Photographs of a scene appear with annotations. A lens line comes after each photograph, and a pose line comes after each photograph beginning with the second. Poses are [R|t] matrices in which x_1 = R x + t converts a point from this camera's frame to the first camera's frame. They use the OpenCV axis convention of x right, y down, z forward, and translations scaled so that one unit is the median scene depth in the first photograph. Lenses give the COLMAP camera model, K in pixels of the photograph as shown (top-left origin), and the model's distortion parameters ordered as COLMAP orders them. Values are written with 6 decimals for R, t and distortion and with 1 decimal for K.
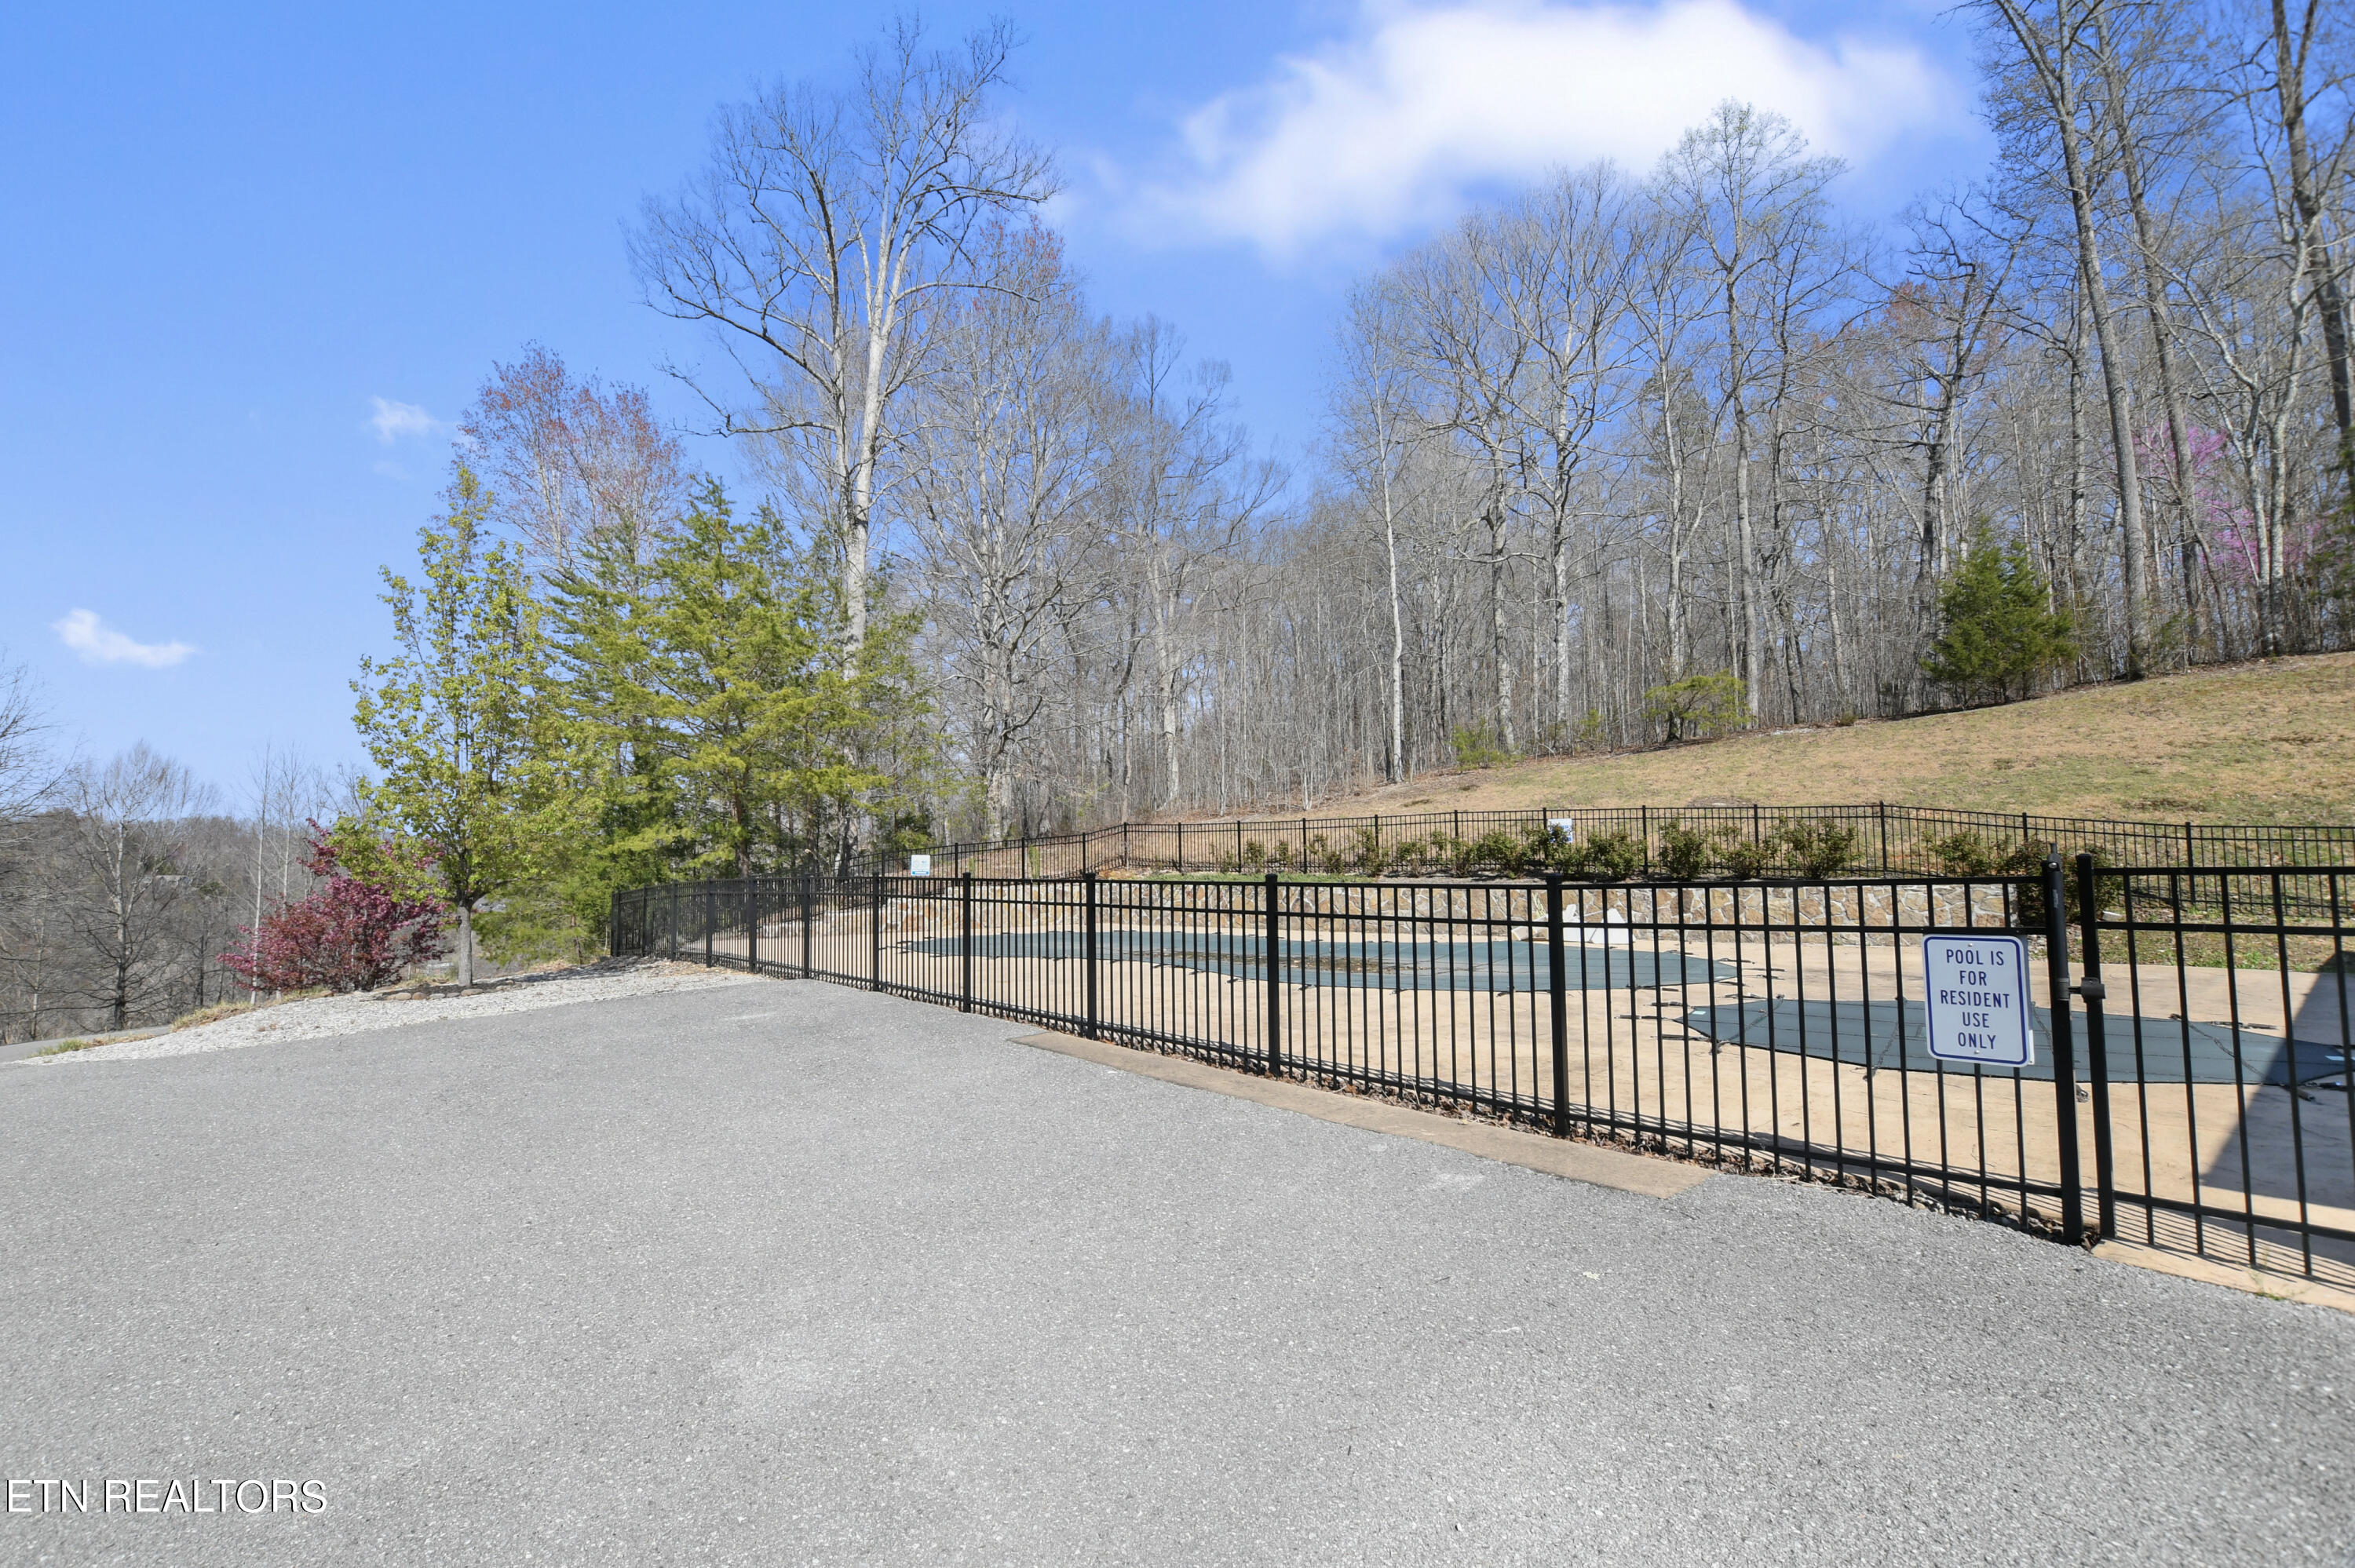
lens RADIAL K [[1039.7, 0, 1151.6], [0, 1039.7, 787.3], [0, 0, 1]] dist [-0.036800, 0.000978]
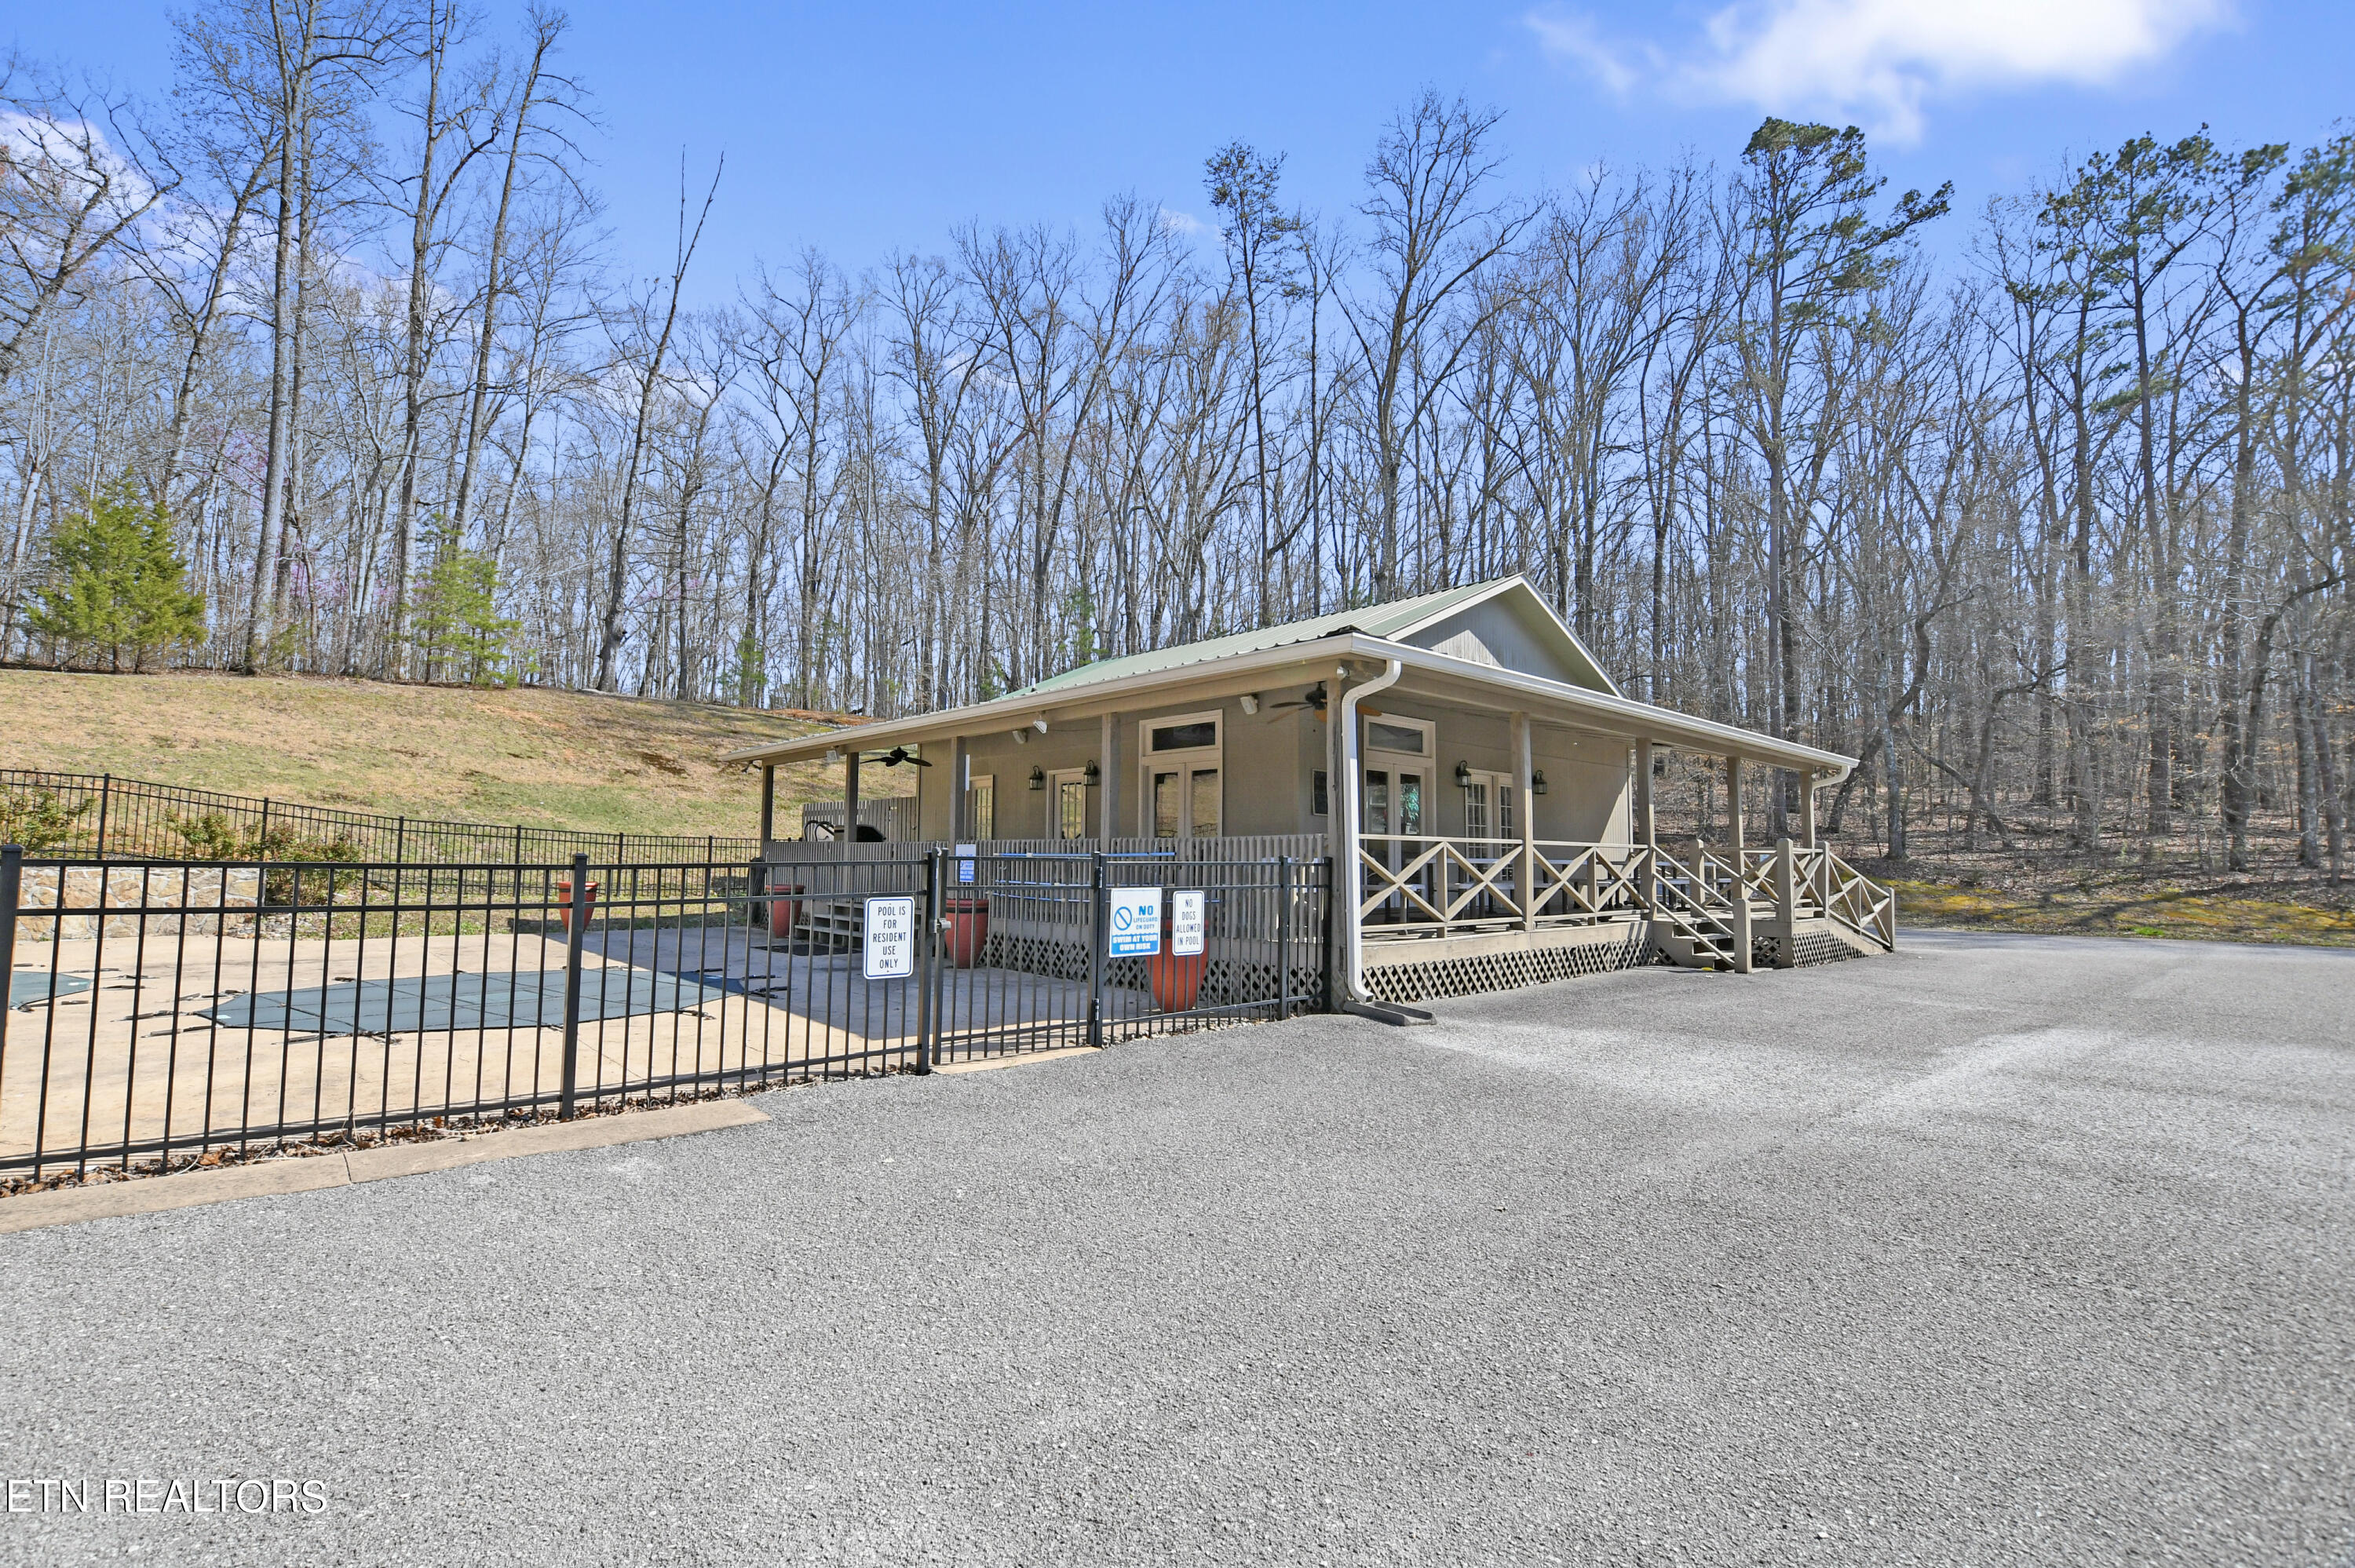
lens RADIAL K [[1039.7, 0, 1151.6], [0, 1039.7, 787.3], [0, 0, 1]] dist [-0.036800, 0.000978]
pose [[-0.066803, 0.077443, 0.994756, -0.264993], [-0.091931, 0.992265, -0.083423, 0.022835], [-0.993522, -0.097021, -0.059167, 0.221529]]
